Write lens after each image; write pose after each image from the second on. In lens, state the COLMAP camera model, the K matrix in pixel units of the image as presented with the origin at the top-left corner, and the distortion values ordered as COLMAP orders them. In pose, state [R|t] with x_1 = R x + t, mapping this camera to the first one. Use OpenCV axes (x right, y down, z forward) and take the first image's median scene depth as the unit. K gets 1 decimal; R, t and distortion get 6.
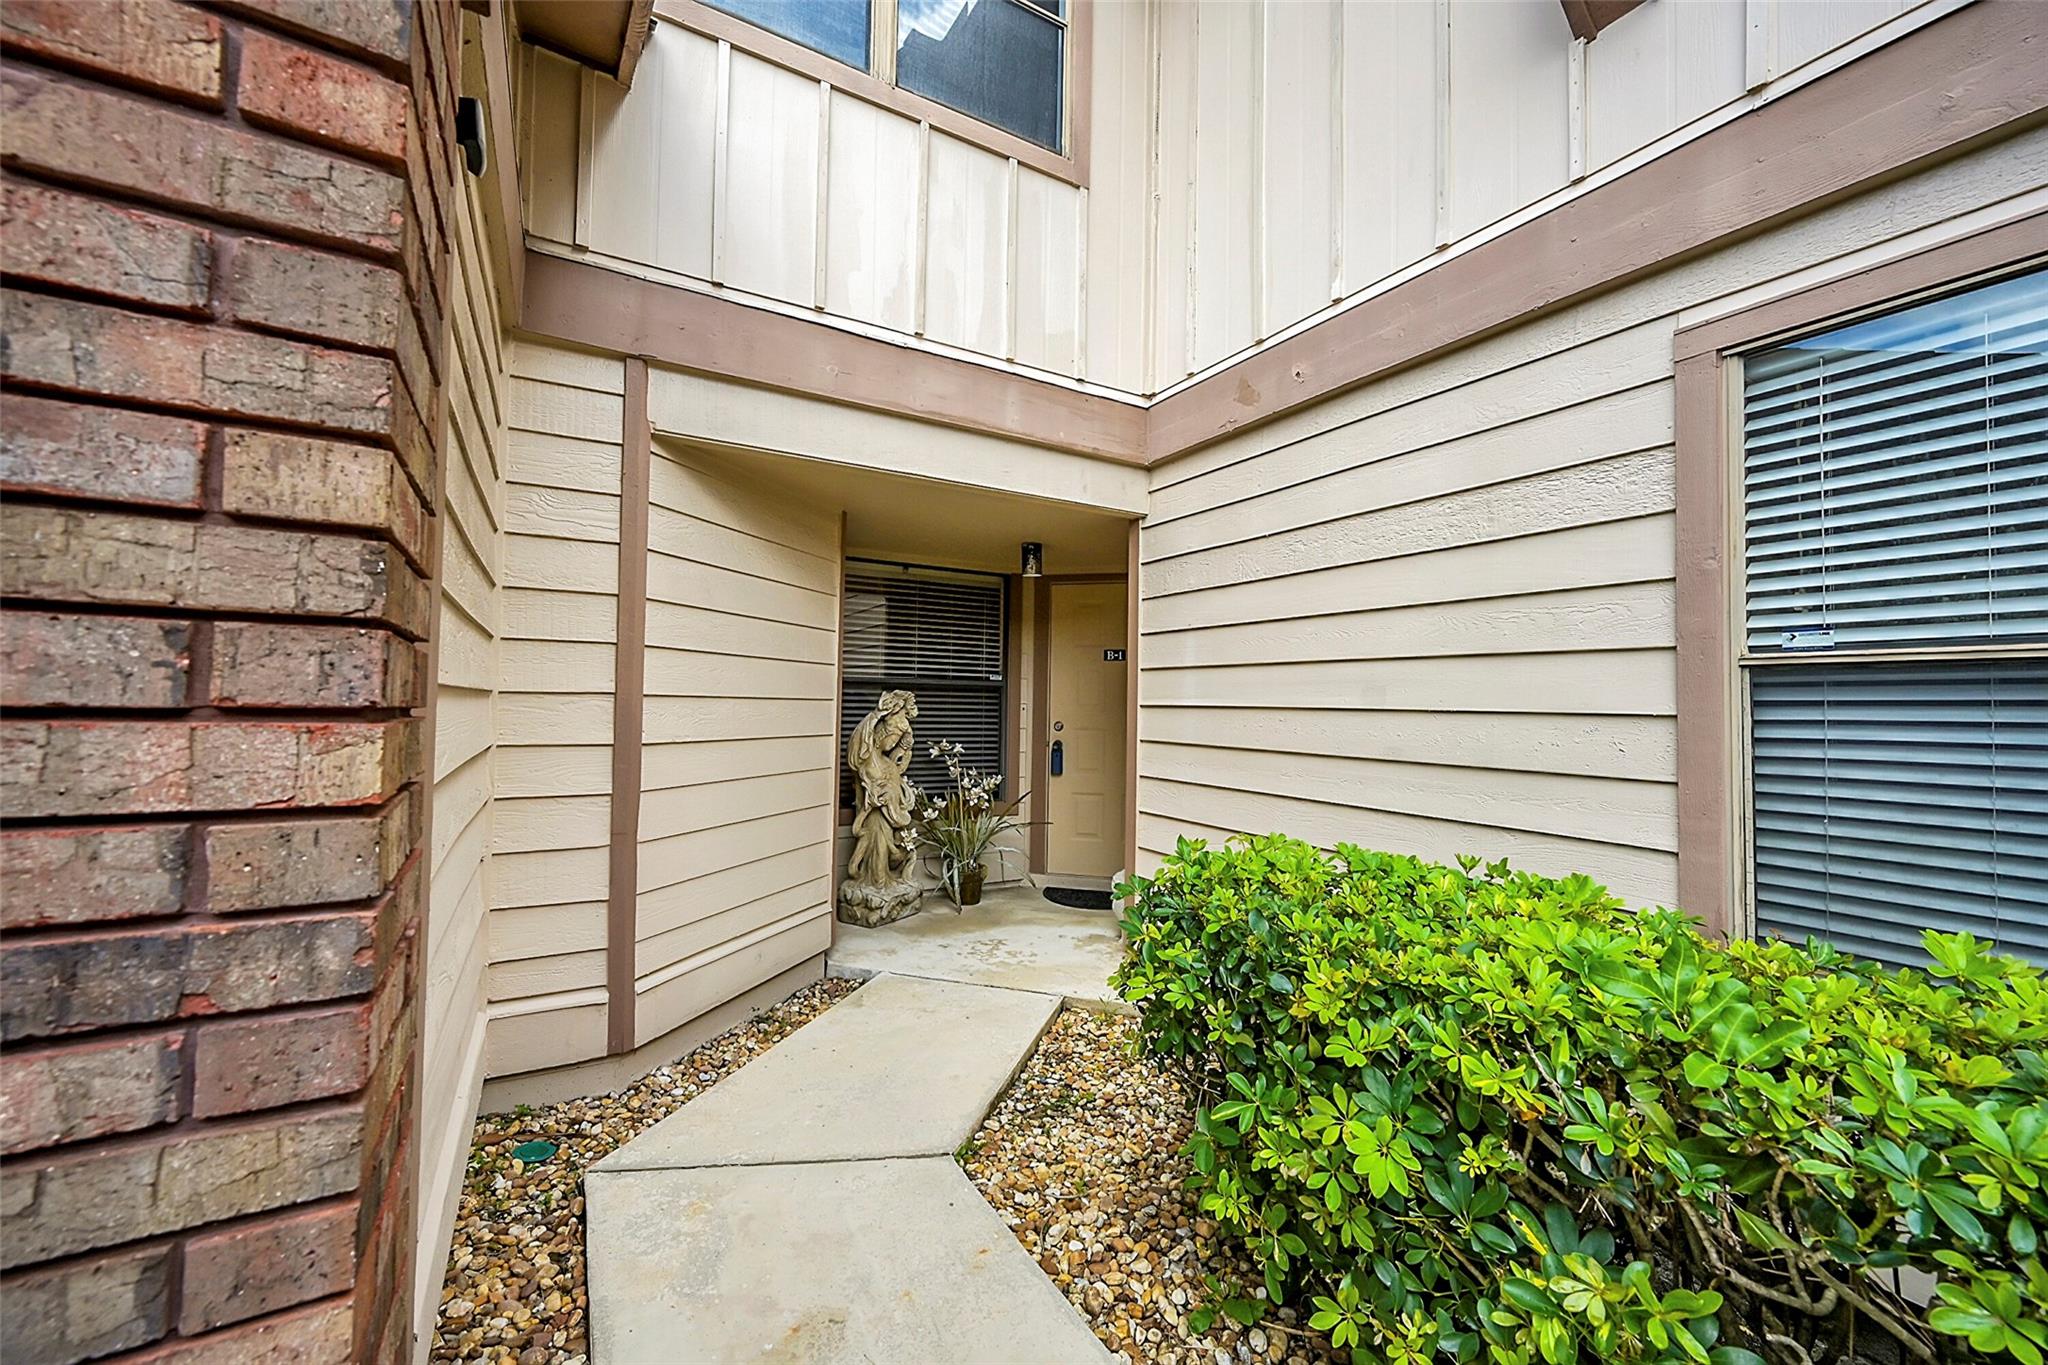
lens RADIAL K [[814.7, 0, 1025.8], [0, 814.7, 682.3], [0, 0, 1]] dist [-0.001511, 0.001172]
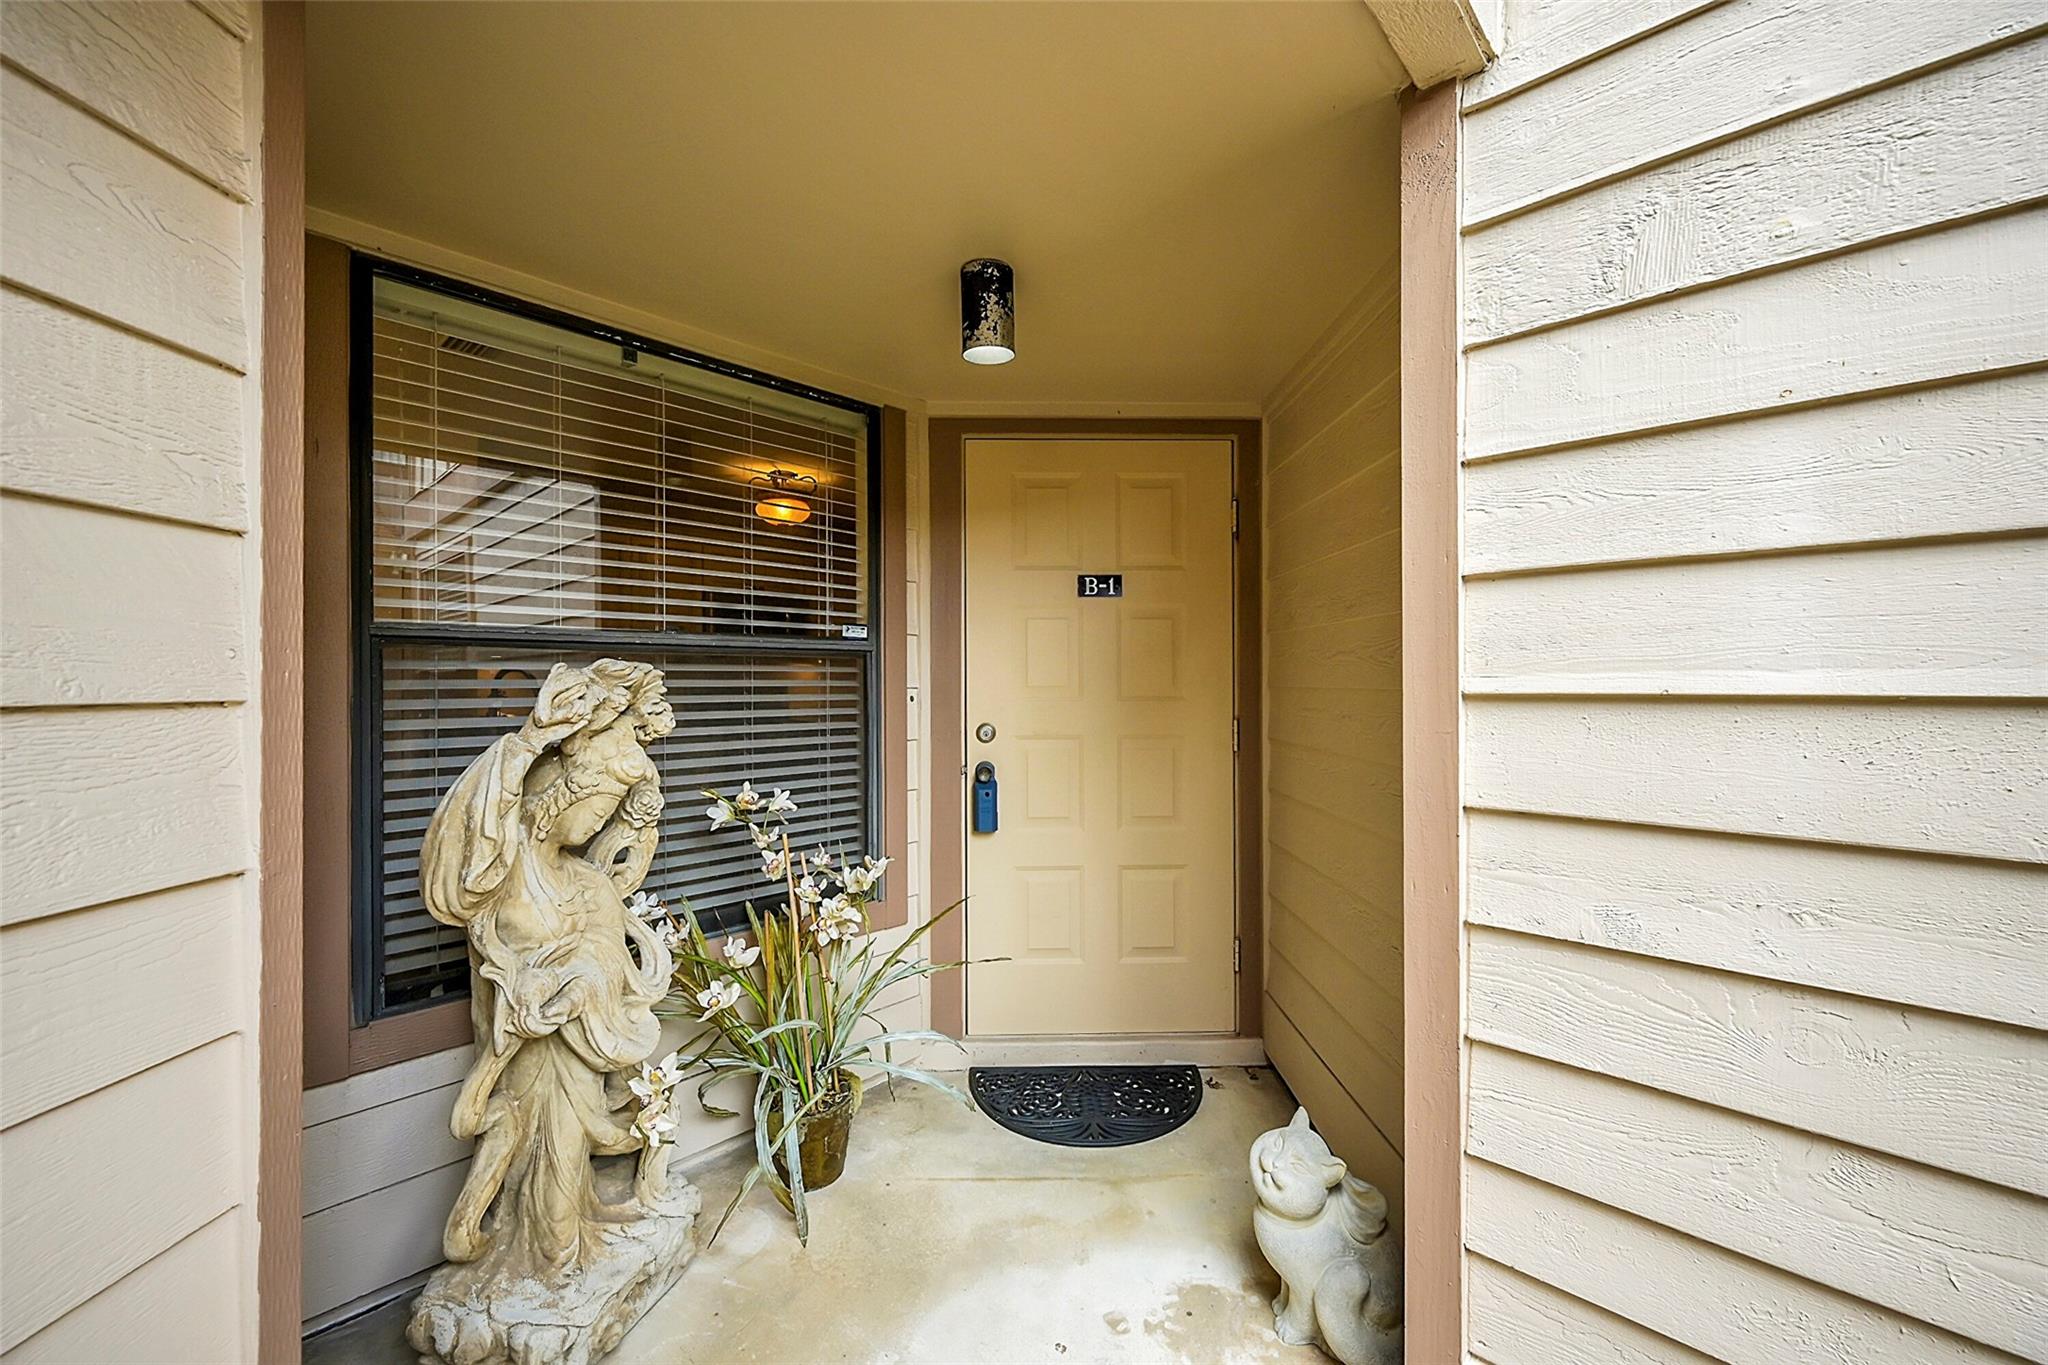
lens RADIAL K [[814.7, 0, 1027.4], [0, 814.7, 684.6], [0, 0, 1]] dist [-0.001511, 0.001172]
pose [[0.960618, -0.020594, 0.277107, -0.081853], [0.010653, 0.999246, 0.037332, 0.008769], [-0.277667, -0.032910, 0.960113, 0.612882]]
